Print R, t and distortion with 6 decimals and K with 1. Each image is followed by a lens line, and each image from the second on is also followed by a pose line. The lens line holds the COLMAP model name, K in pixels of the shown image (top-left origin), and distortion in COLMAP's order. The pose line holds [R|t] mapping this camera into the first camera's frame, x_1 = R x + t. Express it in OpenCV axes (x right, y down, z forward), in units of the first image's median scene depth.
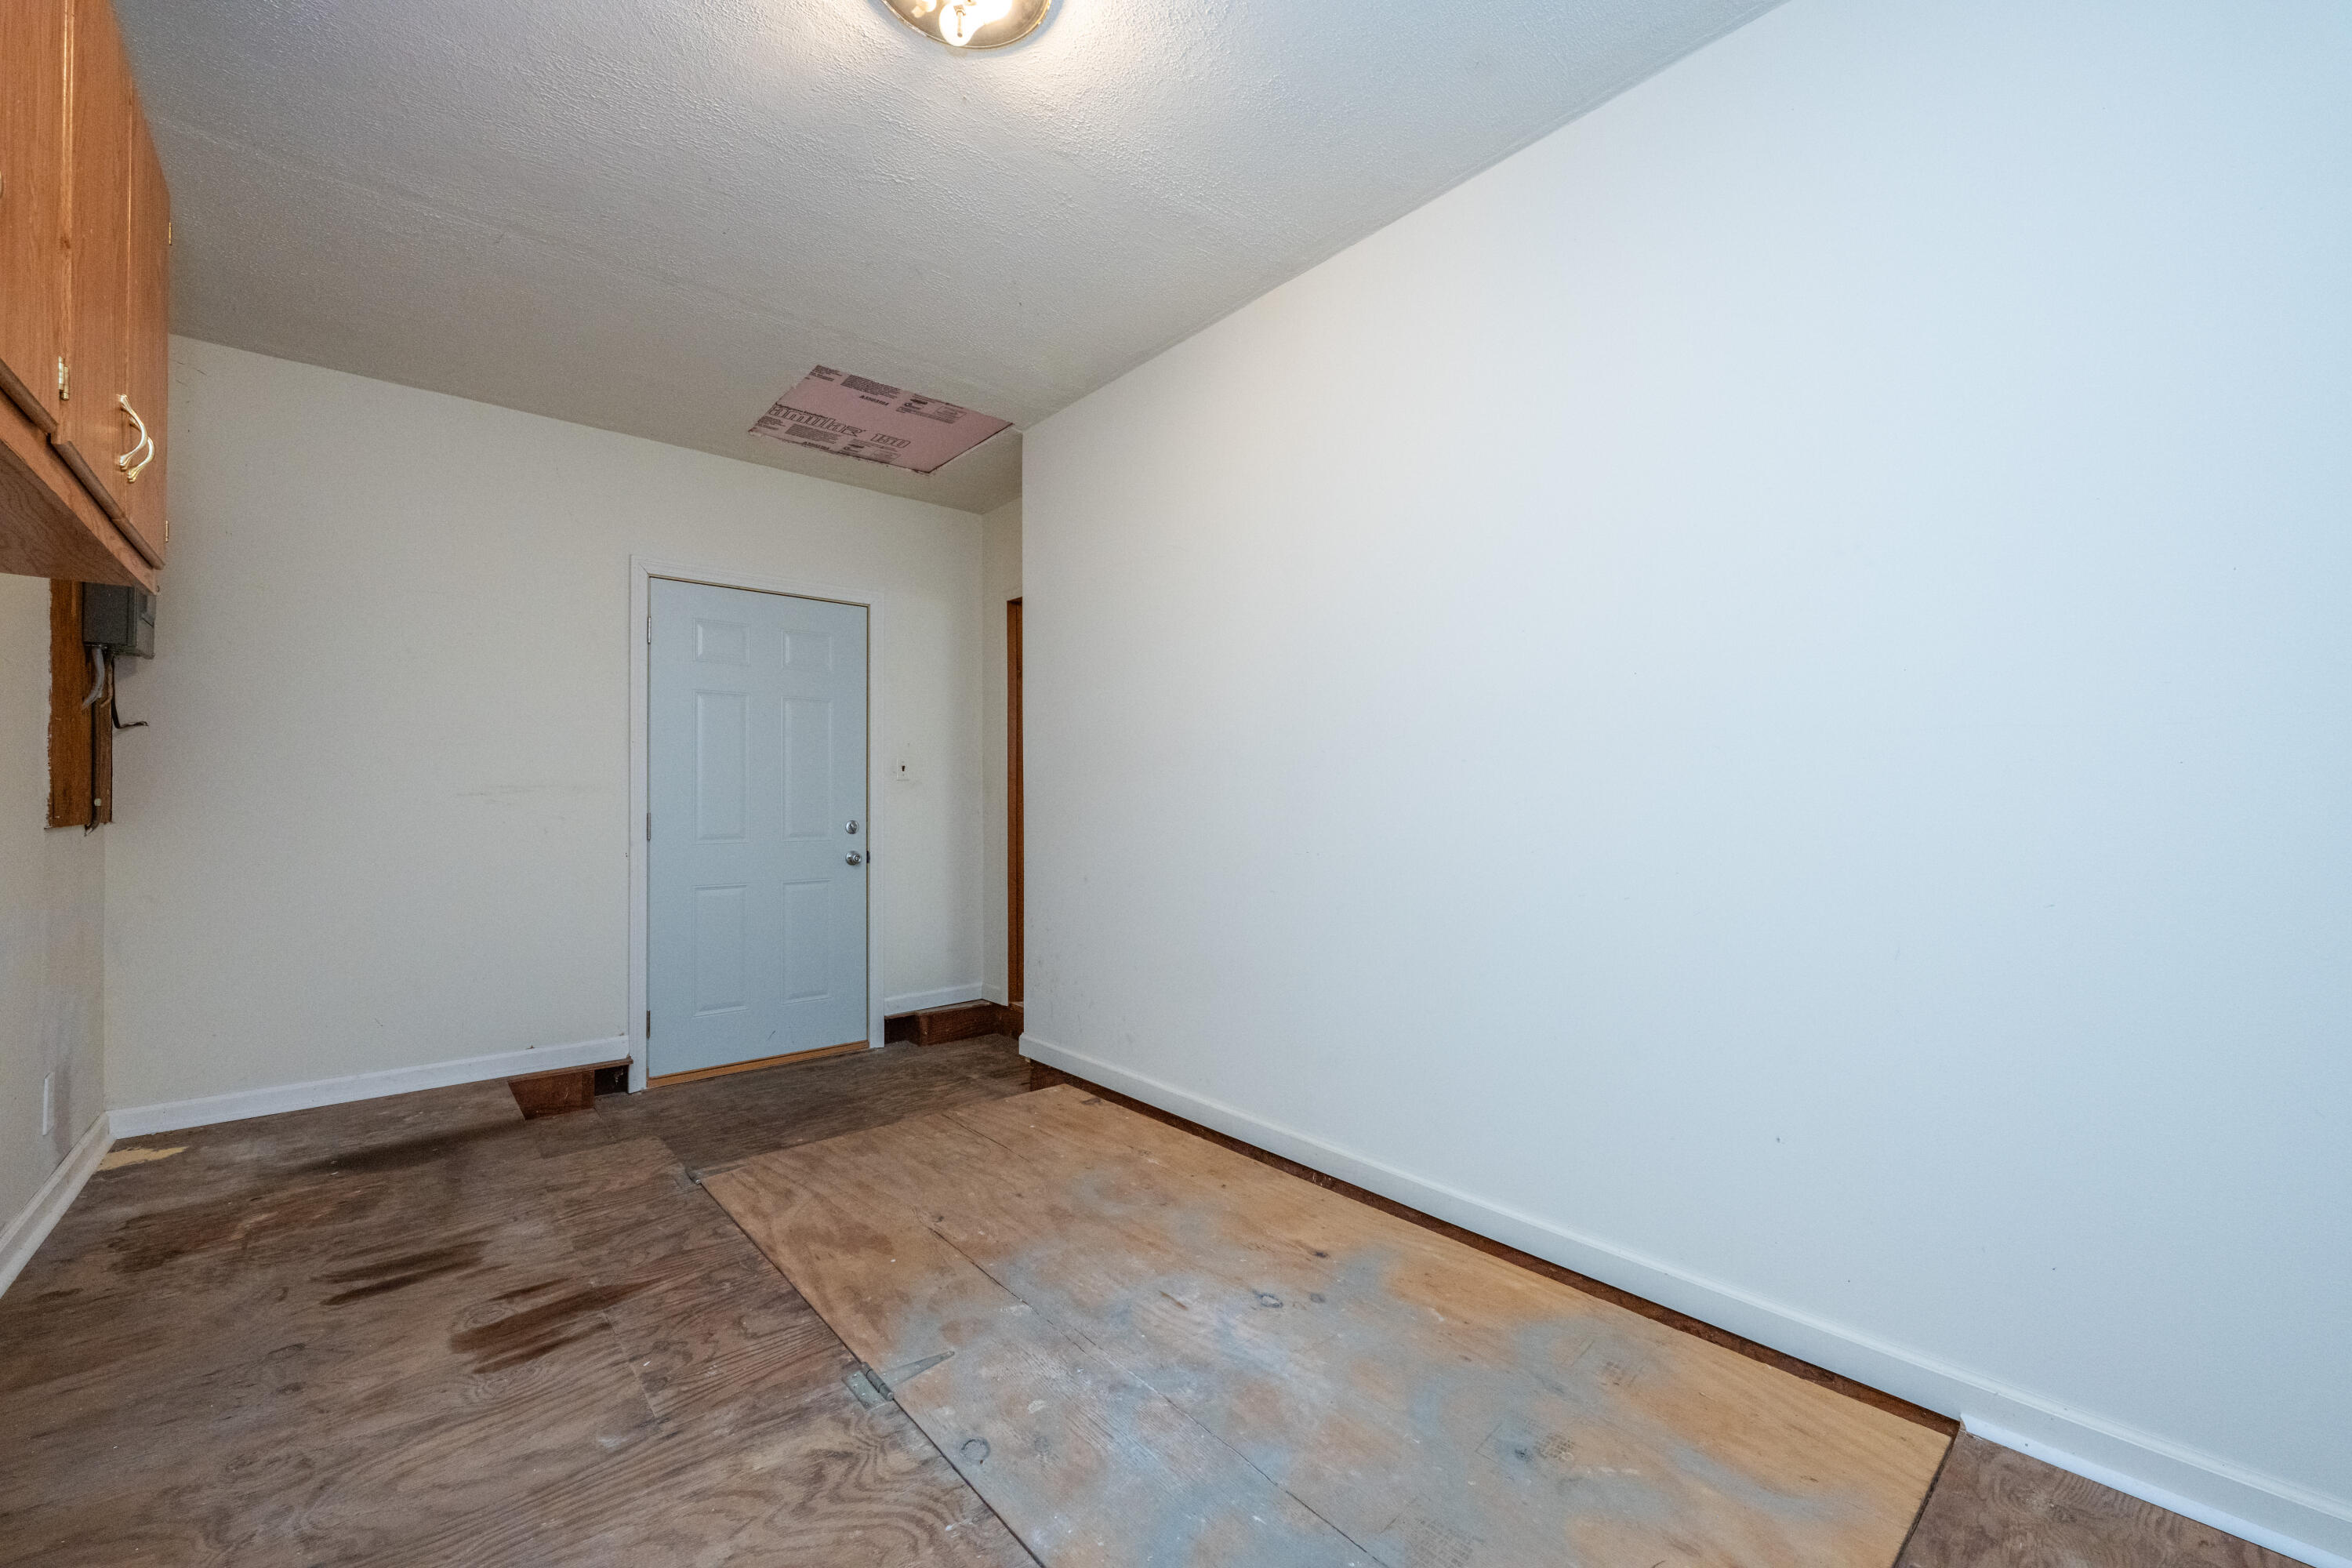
lens RADIAL K [[938.0, 0, 1175.1], [0, 938.0, 796.5], [0, 0, 1]] dist [0.001765, -0.000555]
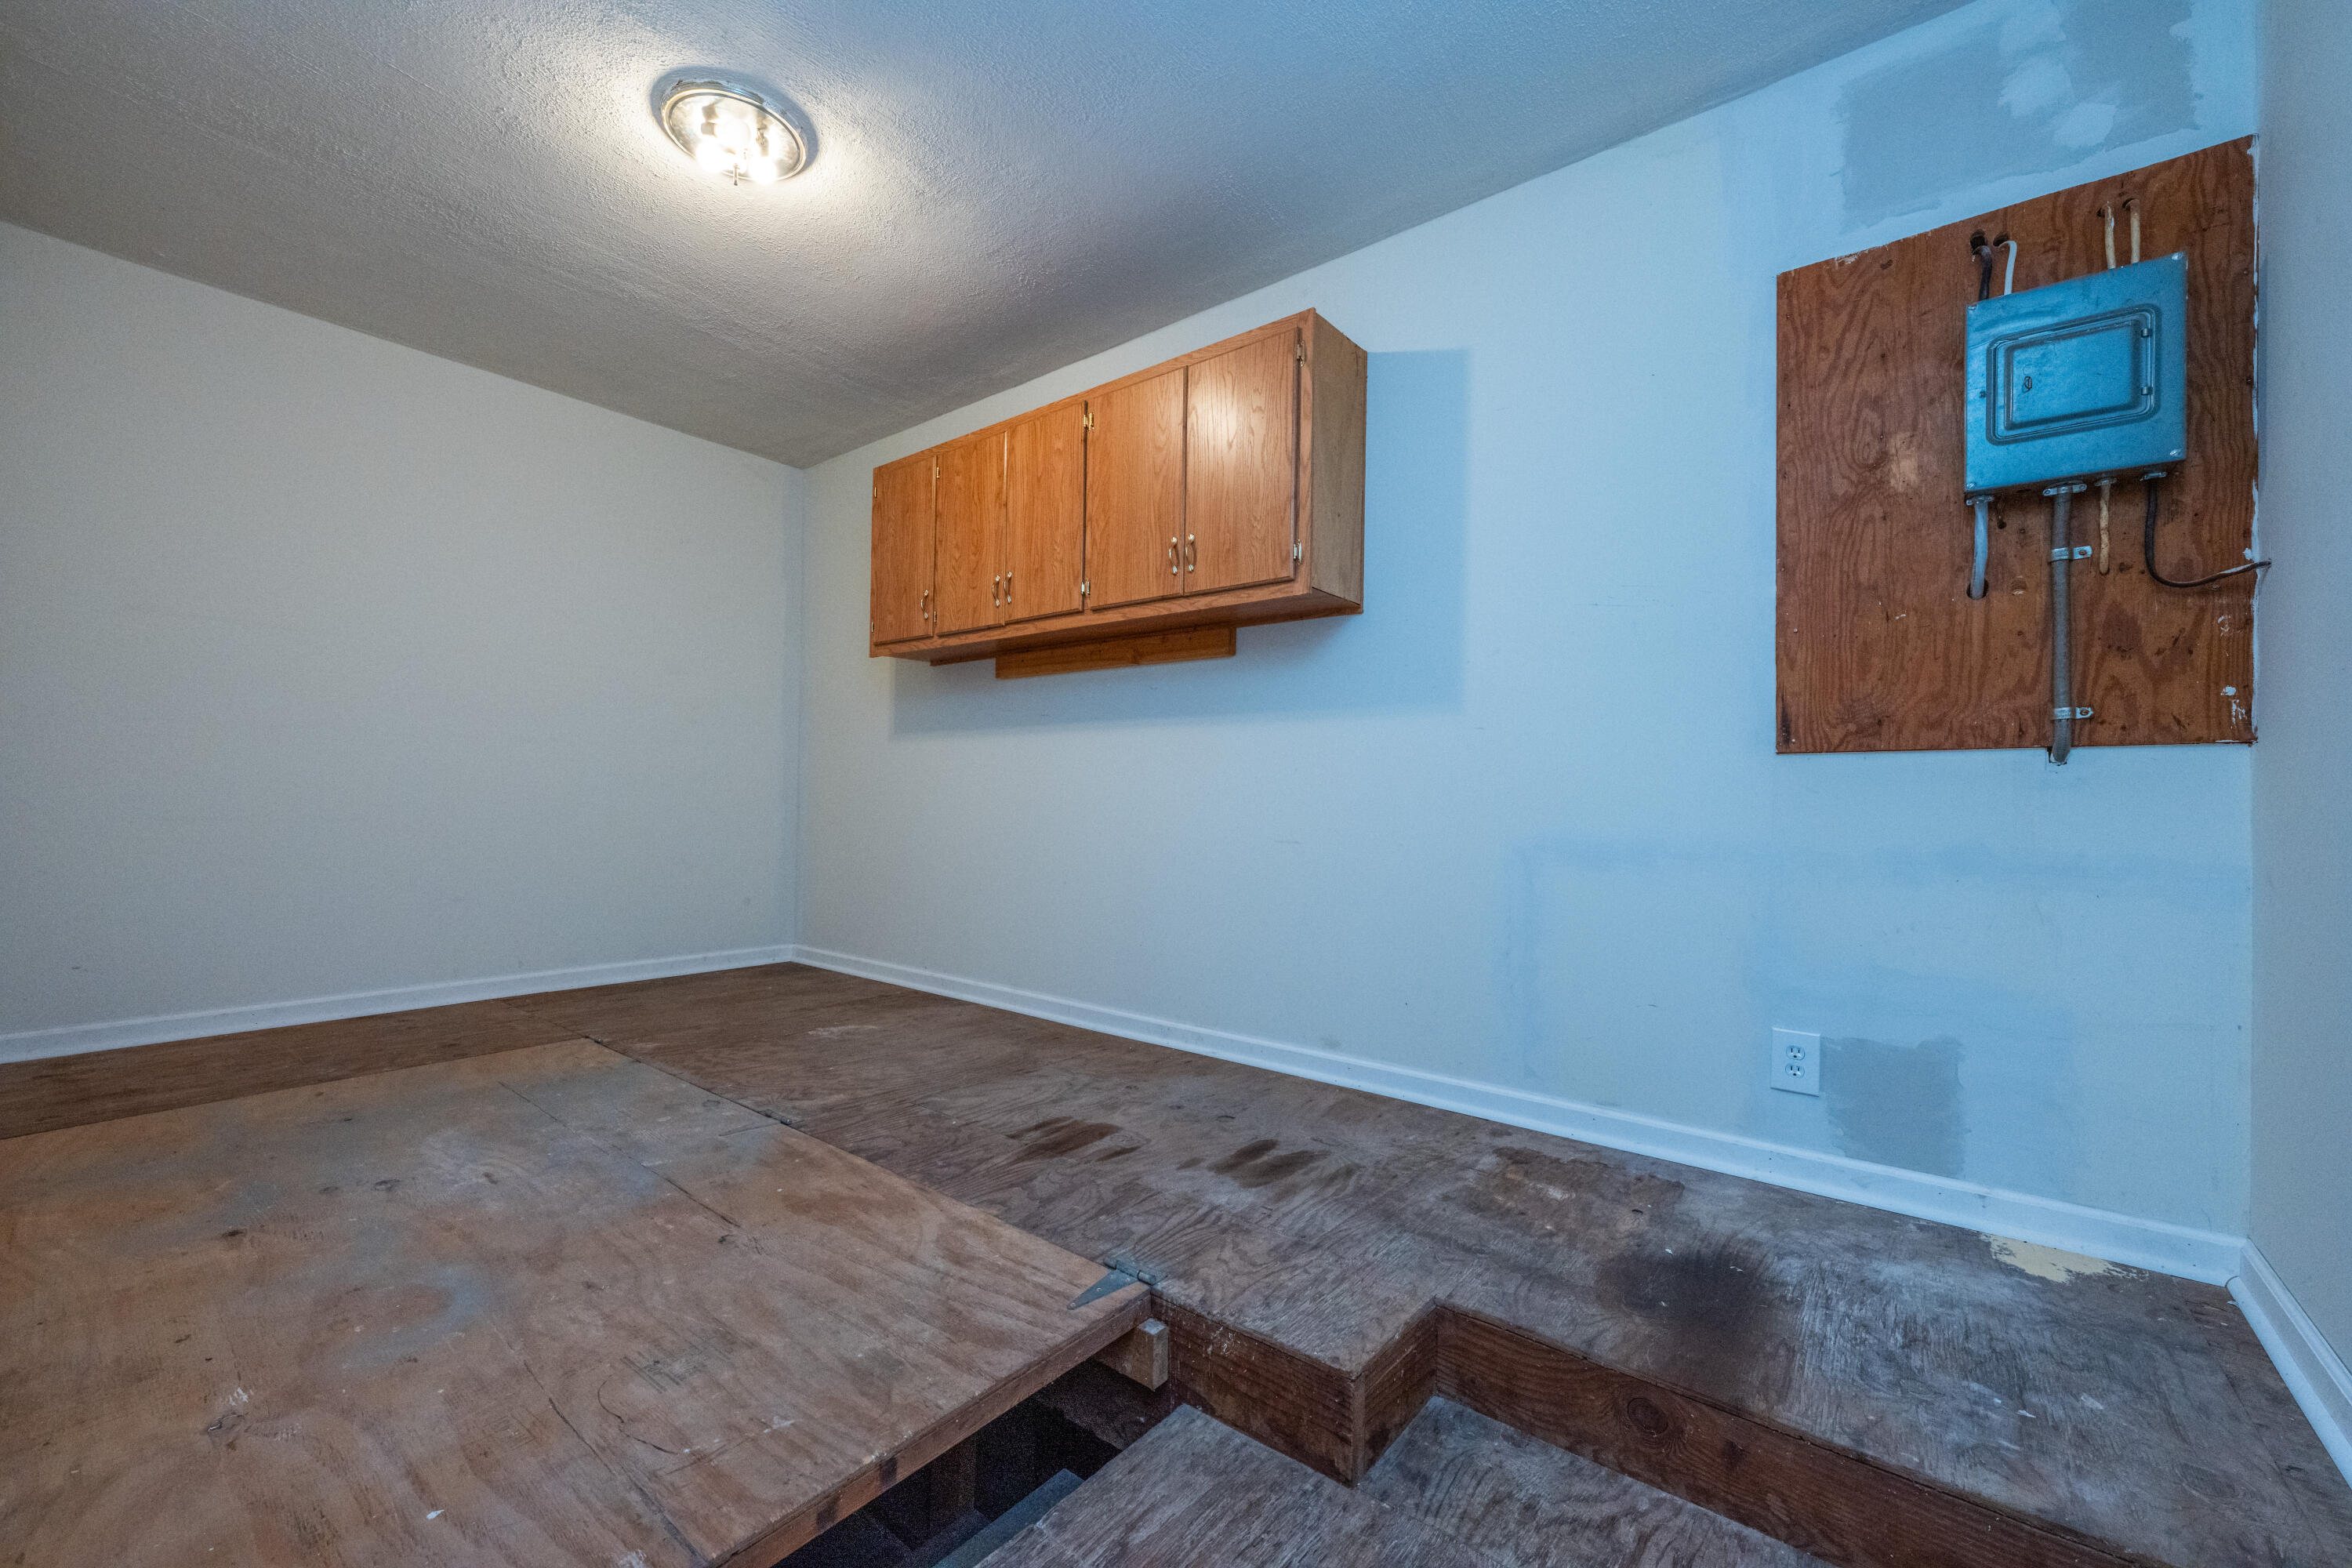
lens RADIAL K [[938.0, 0, 1176.8], [0, 938.0, 789.7], [0, 0, 1]] dist [0.001765, -0.000555]
pose [[-0.984455, -0.015502, -0.174951, -0.491325], [-0.012400, 0.999746, -0.018806, 0.098802], [0.175199, -0.016345, -0.984397, 1.887747]]
